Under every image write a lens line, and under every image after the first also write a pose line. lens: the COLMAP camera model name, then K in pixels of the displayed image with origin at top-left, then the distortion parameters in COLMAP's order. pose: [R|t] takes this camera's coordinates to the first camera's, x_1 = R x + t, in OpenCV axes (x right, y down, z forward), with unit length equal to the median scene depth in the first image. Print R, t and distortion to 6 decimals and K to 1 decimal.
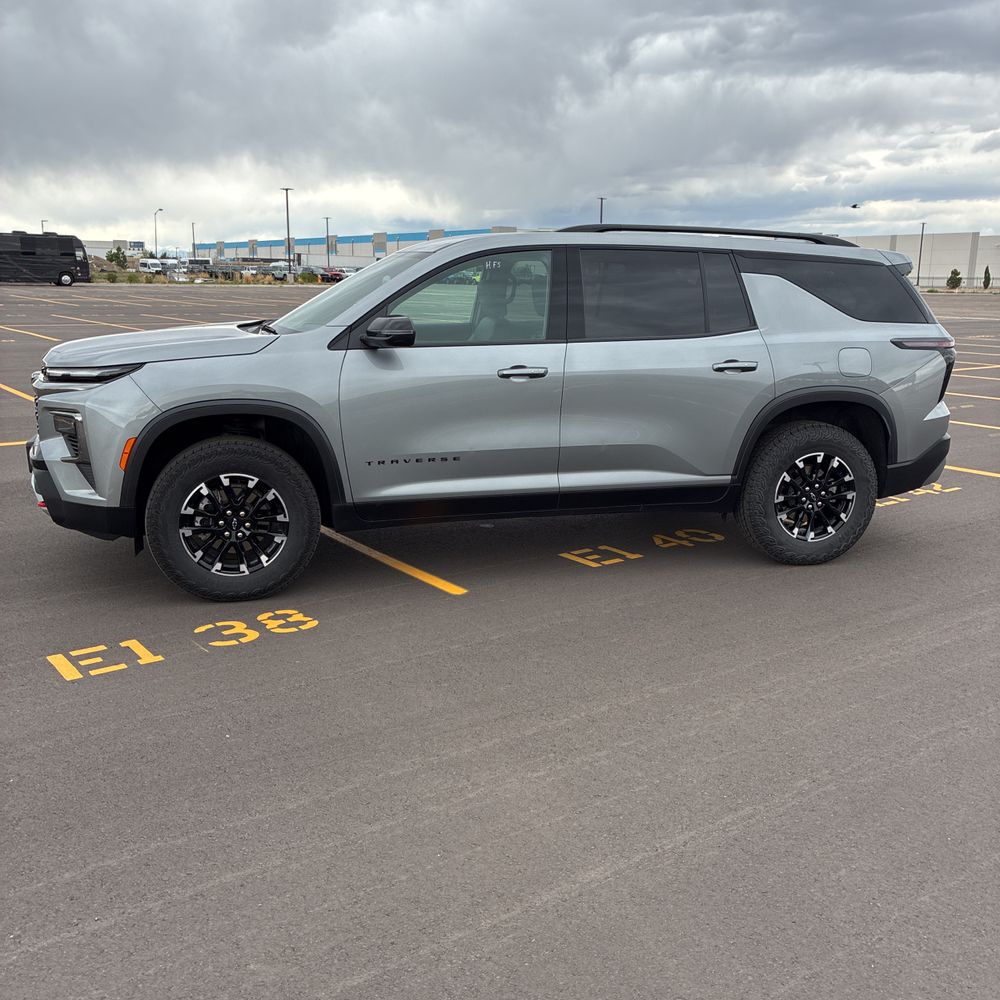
lens RADIAL K [[1011.5, 0, 515.2], [0, 1011.5, 495.1], [0, 0, 1]] dist [0.040828, -0.033013]
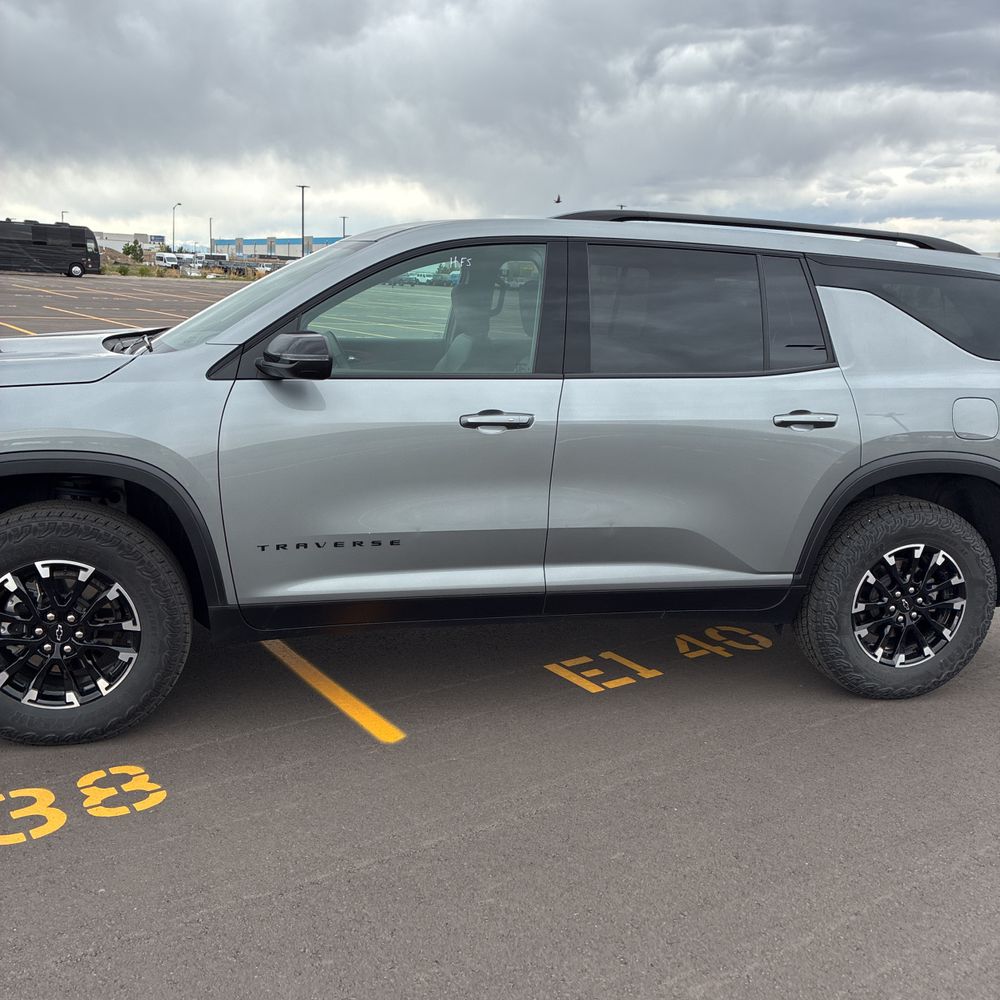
lens RADIAL K [[1014.3, 0, 500.0], [0, 1014.3, 500.0], [0, 0, 1]] dist [0.022912, -0.011662]
pose [[0.999000, 0.037710, -0.024005, 0.025442], [-0.037719, 0.999288, 0.000056, -0.061552], [0.023990, 0.000850, 0.999712, 0.286778]]
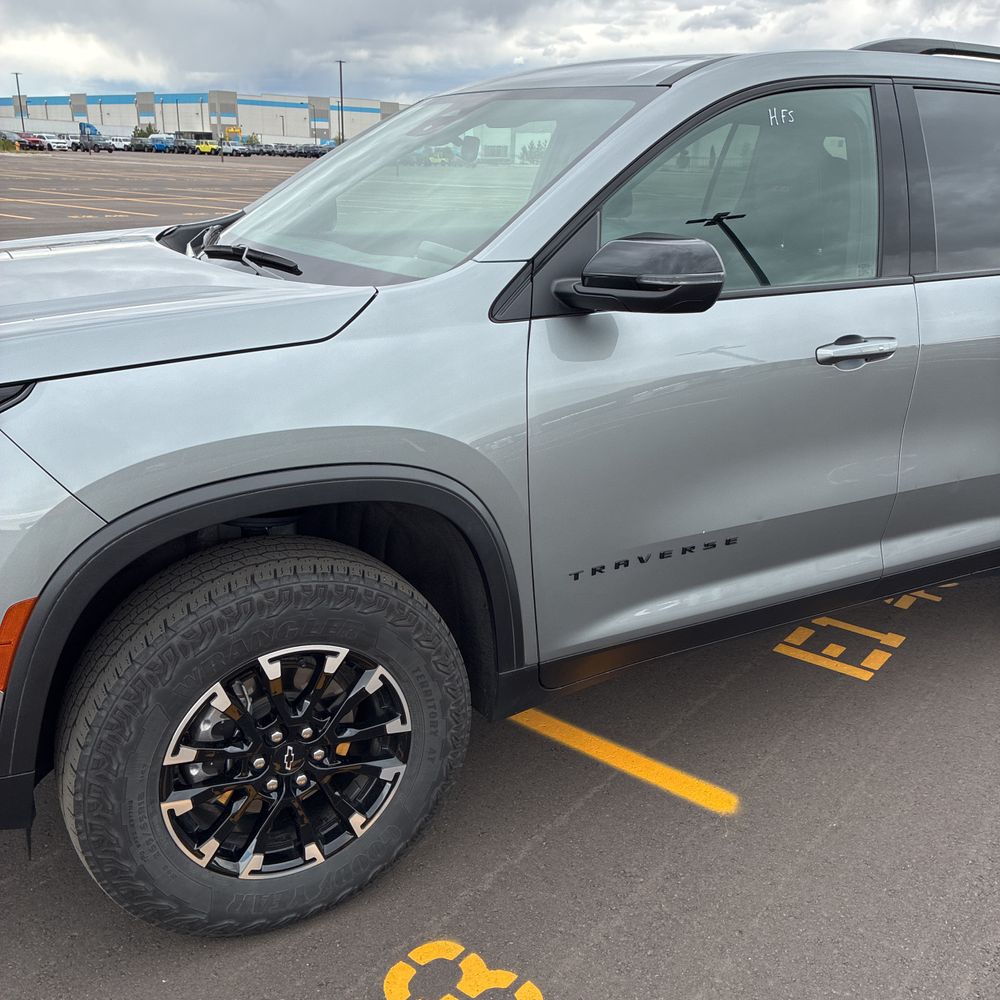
lens RADIAL K [[1013.8, 0, 505.5], [0, 1013.8, 496.8], [0, 0, 1]] dist [0.019648, -0.004318]
pose [[0.969716, -0.065872, 0.235184, -0.244523], [0.038006, 0.991911, 0.121116, -0.106730], [-0.241260, -0.108510, 0.964375, 0.516137]]
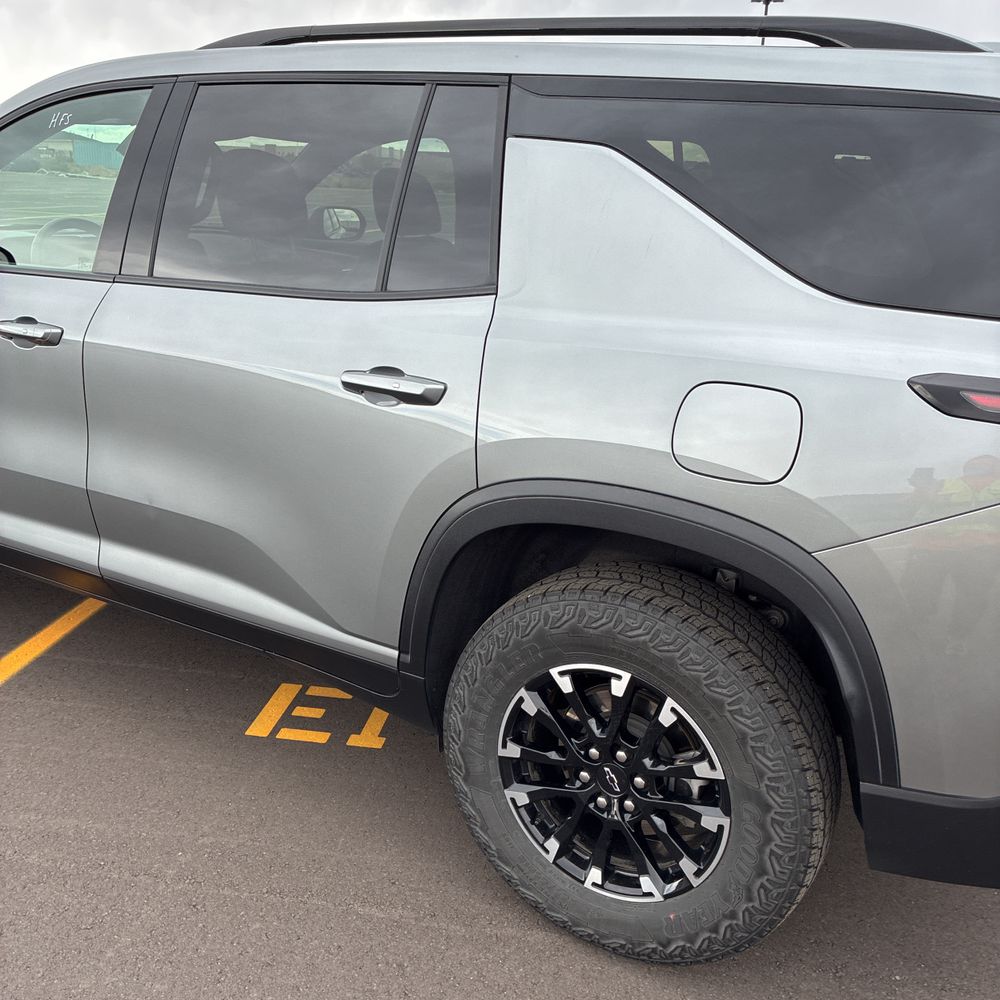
lens RADIAL K [[1044.2, 0, 499.2], [0, 1044.2, 512.5], [0, 0, 1]] dist [0.014344, -0.003252]
pose [[0.686900, 0.235025, -0.687701, 0.505110], [-0.176354, 0.971887, 0.155999, -0.142448], [0.705031, 0.014123, 0.709036, 0.718435]]
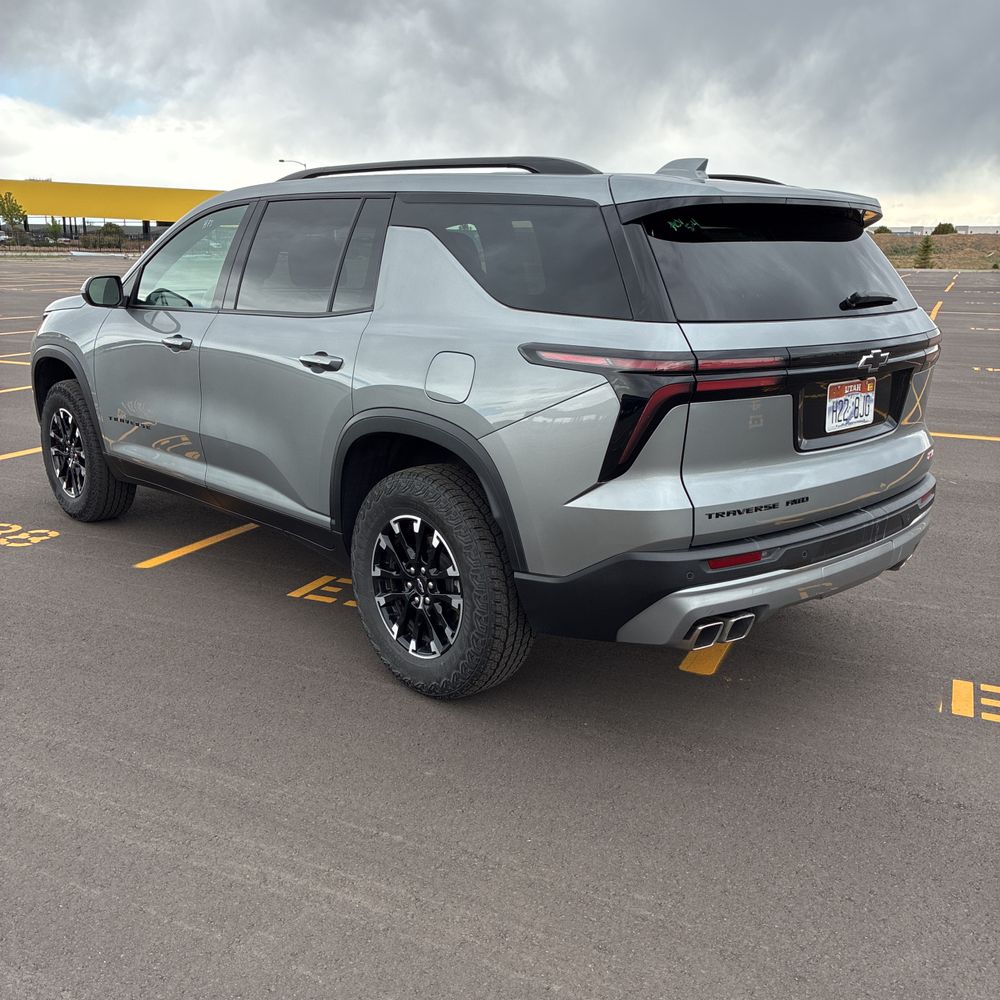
lens RADIAL K [[1044.2, 0, 499.2], [0, 1044.2, 512.5], [0, 0, 1]] dist [0.014344, -0.003252]
pose [[0.463295, 0.210862, -0.860752, 0.871478], [-0.189345, 0.972405, 0.136300, -0.140676], [0.865740, 0.099832, 0.490436, 0.732304]]
